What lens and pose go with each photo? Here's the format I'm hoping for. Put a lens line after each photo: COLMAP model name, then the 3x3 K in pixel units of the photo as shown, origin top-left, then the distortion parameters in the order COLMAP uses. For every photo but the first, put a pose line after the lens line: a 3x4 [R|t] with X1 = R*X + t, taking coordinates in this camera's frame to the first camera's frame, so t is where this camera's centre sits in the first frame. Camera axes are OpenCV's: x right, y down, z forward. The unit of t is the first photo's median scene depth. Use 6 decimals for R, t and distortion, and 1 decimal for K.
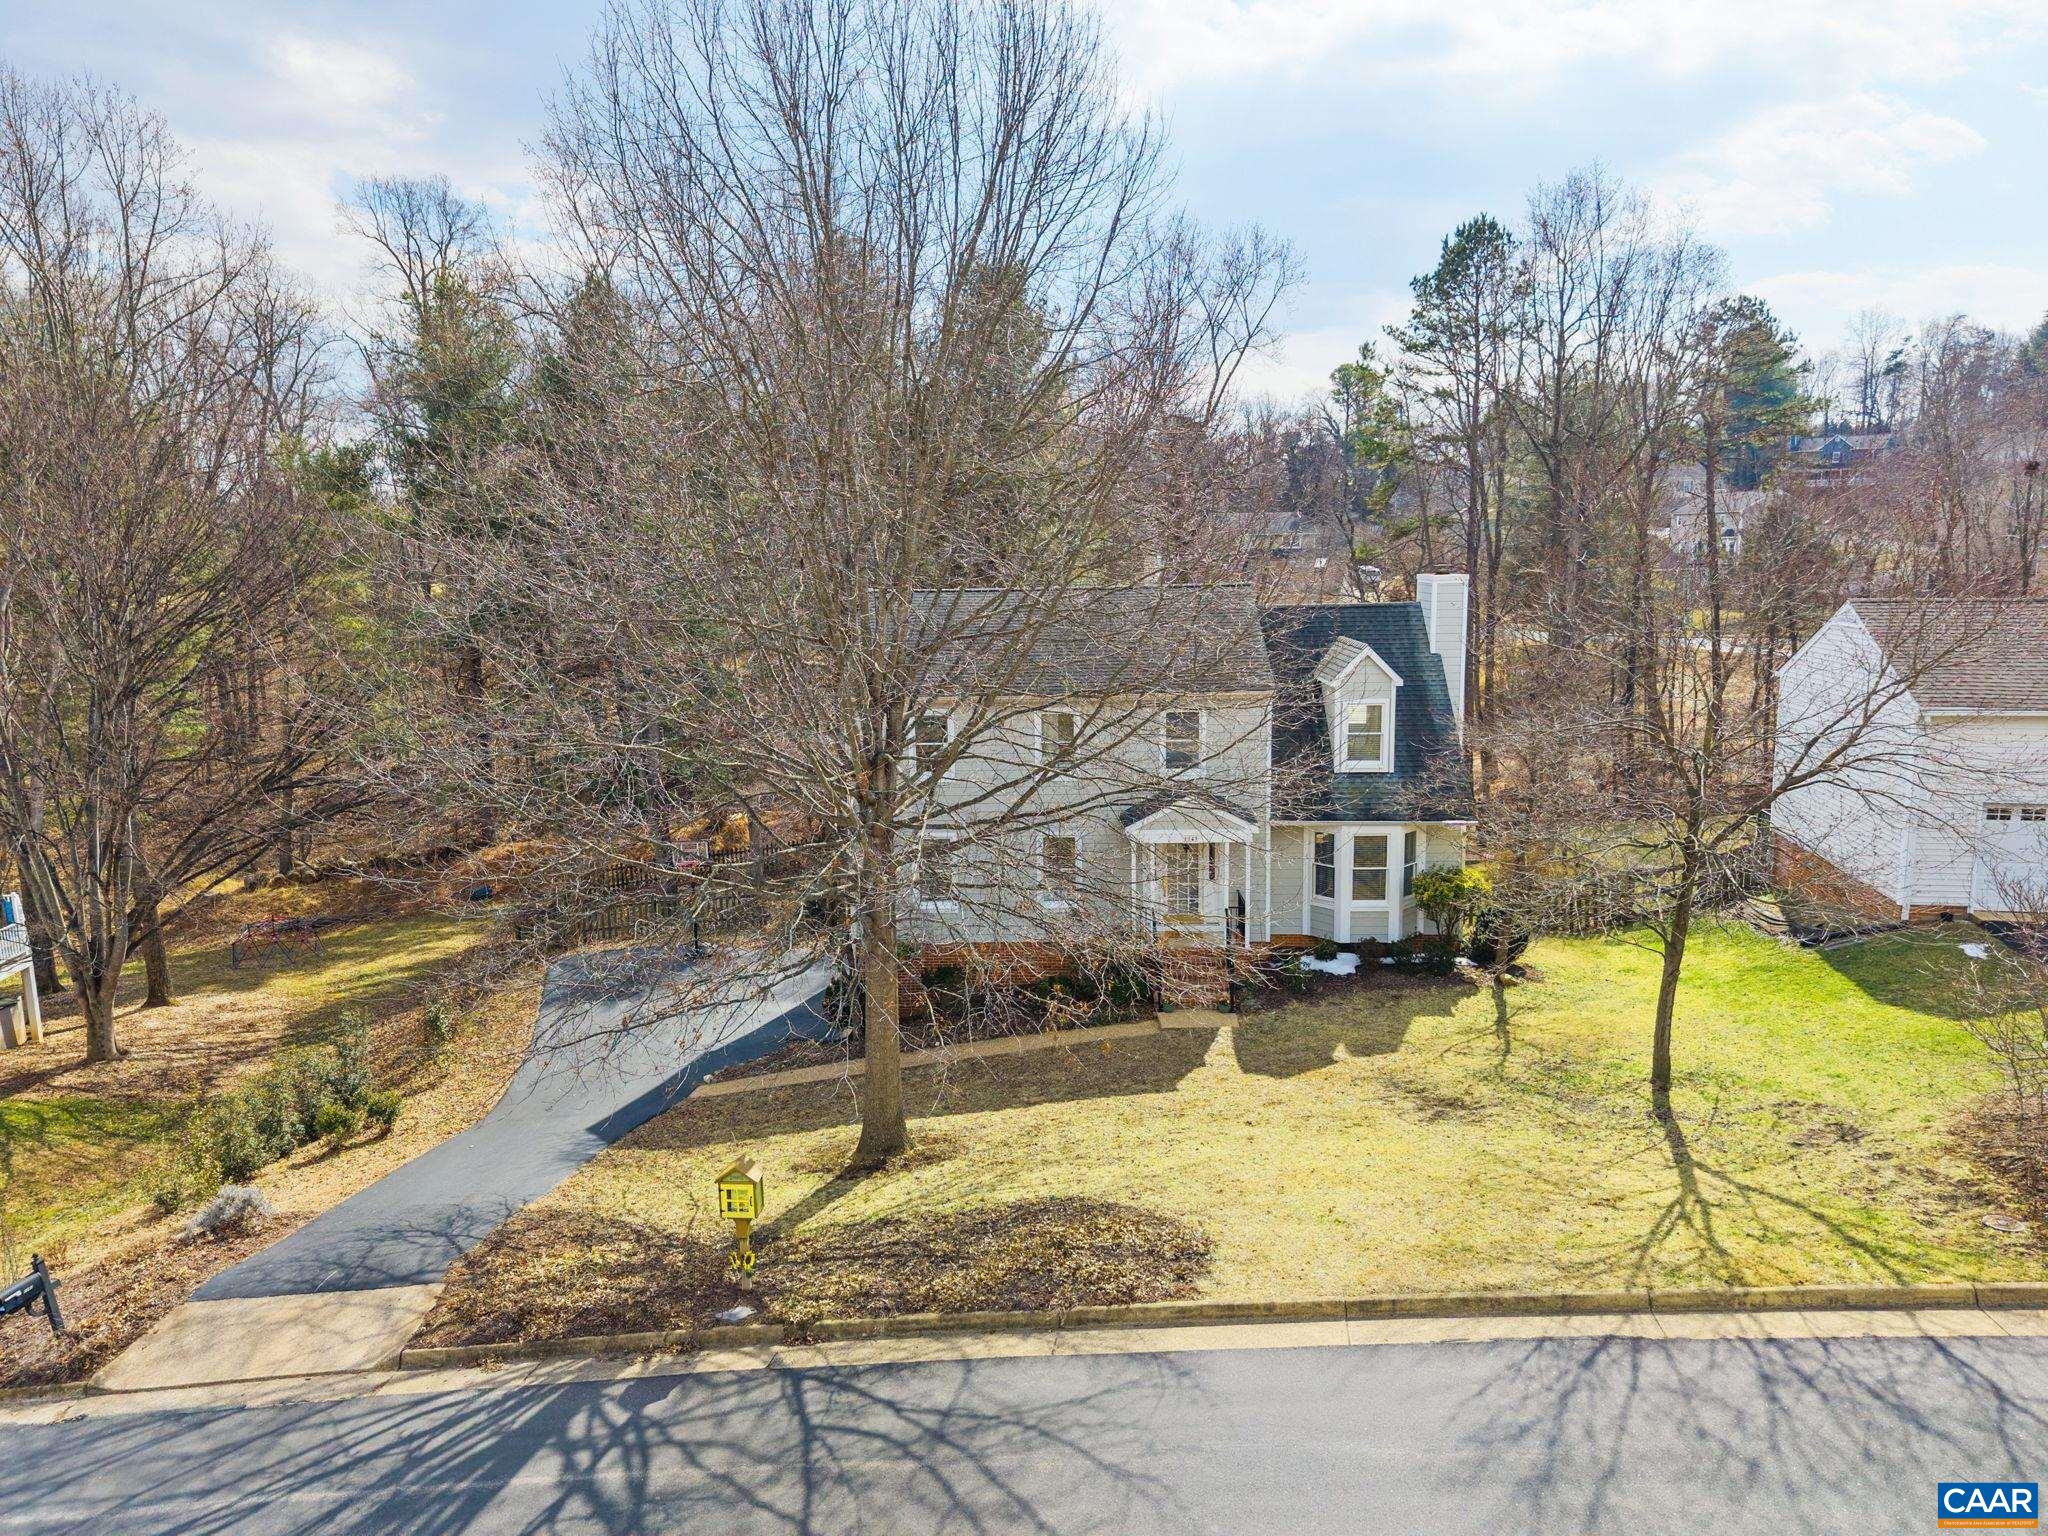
lens RADIAL K [[1371.4, 0, 1019.2], [0, 1371.4, 756.5], [0, 0, 1]] dist [0.036220, -0.034051]
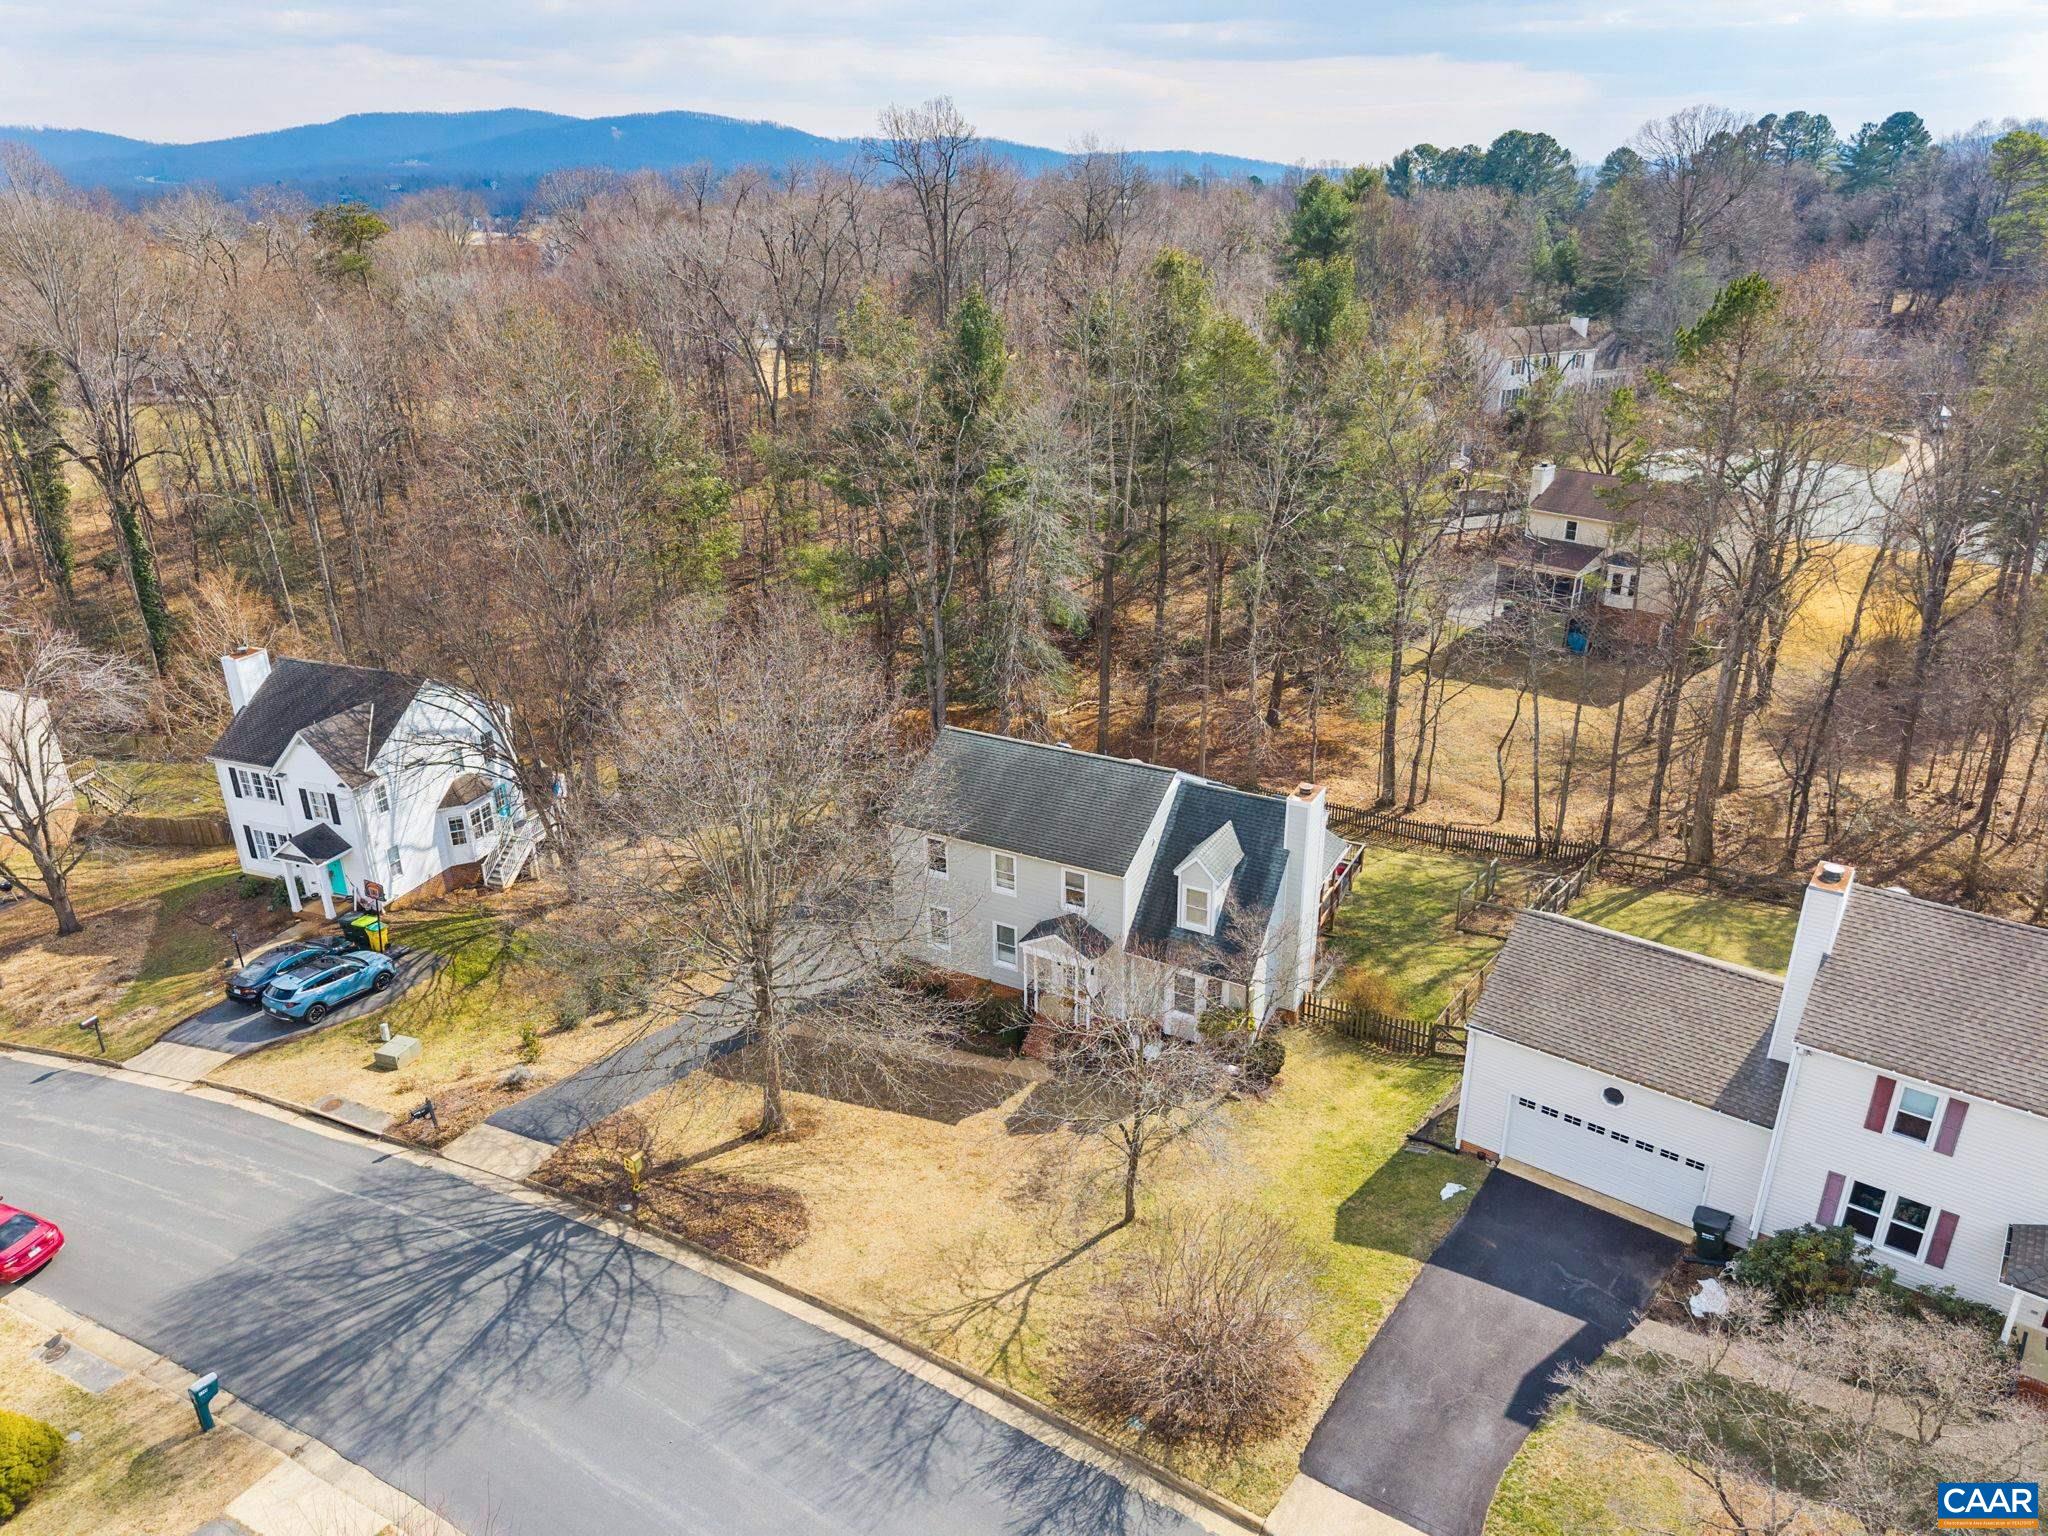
lens RADIAL K [[1371.4, 0, 1019.2], [0, 1371.4, 756.5], [0, 0, 1]] dist [0.036220, -0.034051]
pose [[0.889763, 0.183422, -0.417946, 1.036786], [-0.075192, 0.962092, 0.262153, -0.849882], [0.450188, -0.201828, 0.869826, -0.521787]]
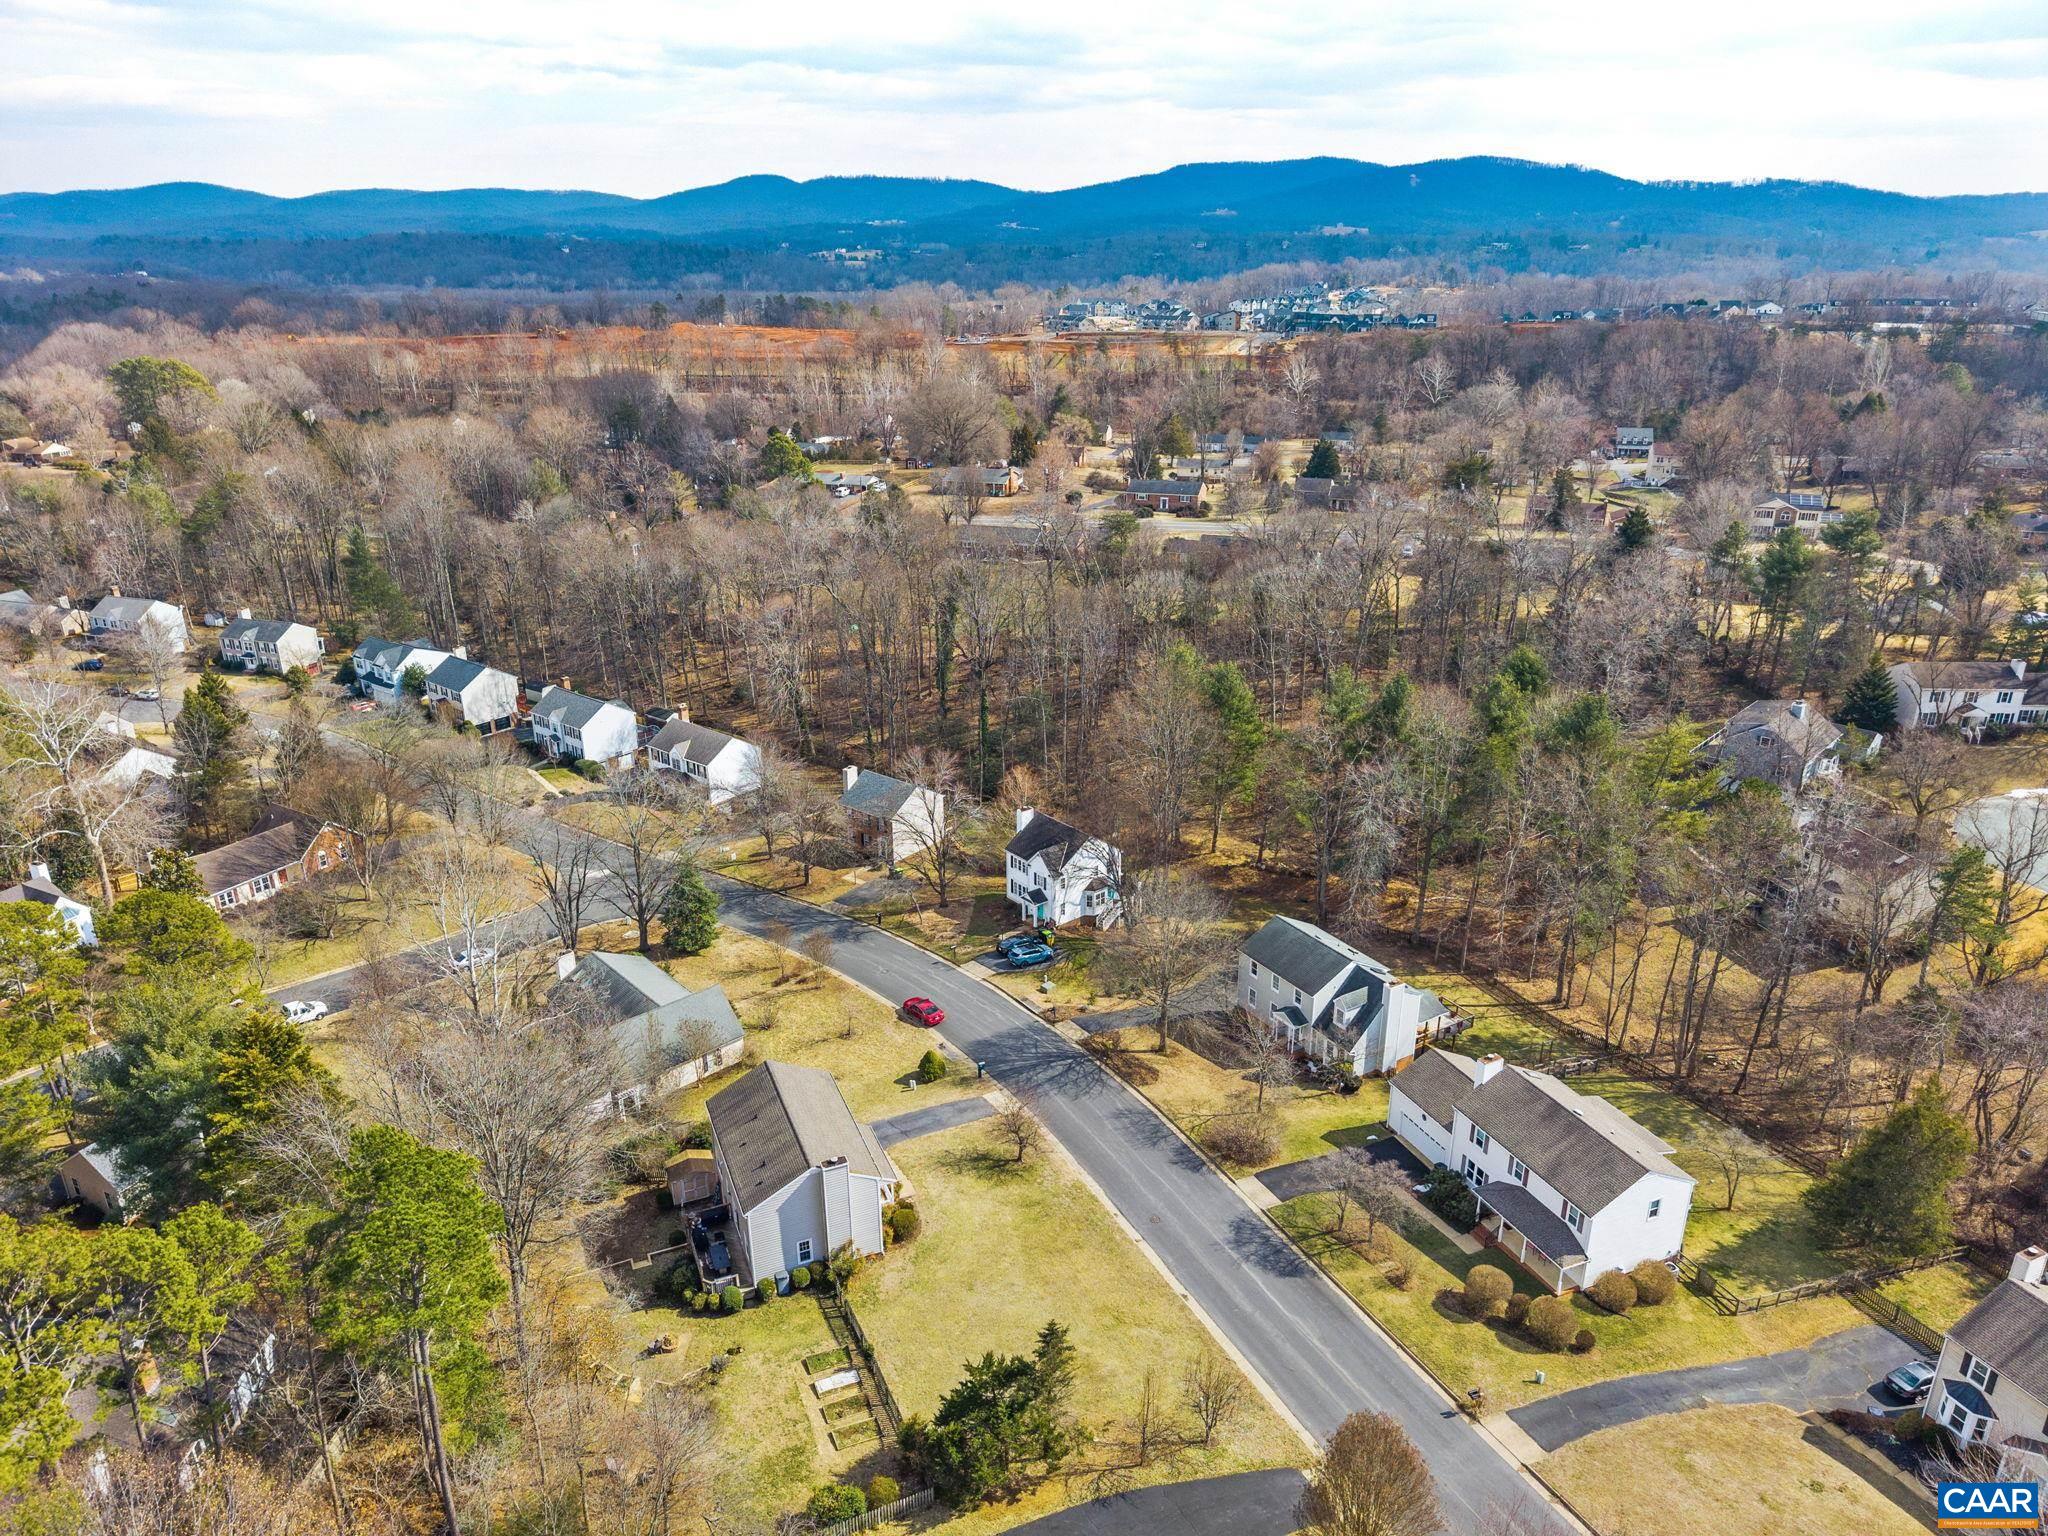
lens RADIAL K [[1371.4, 0, 1019.2], [0, 1371.4, 756.5], [0, 0, 1]] dist [0.036220, -0.034051]
pose [[0.543091, 0.319178, -0.776645, 3.758826], [-0.132147, 0.945900, 0.296329, -2.565523], [0.829210, -0.058302, 0.555888, -2.660671]]
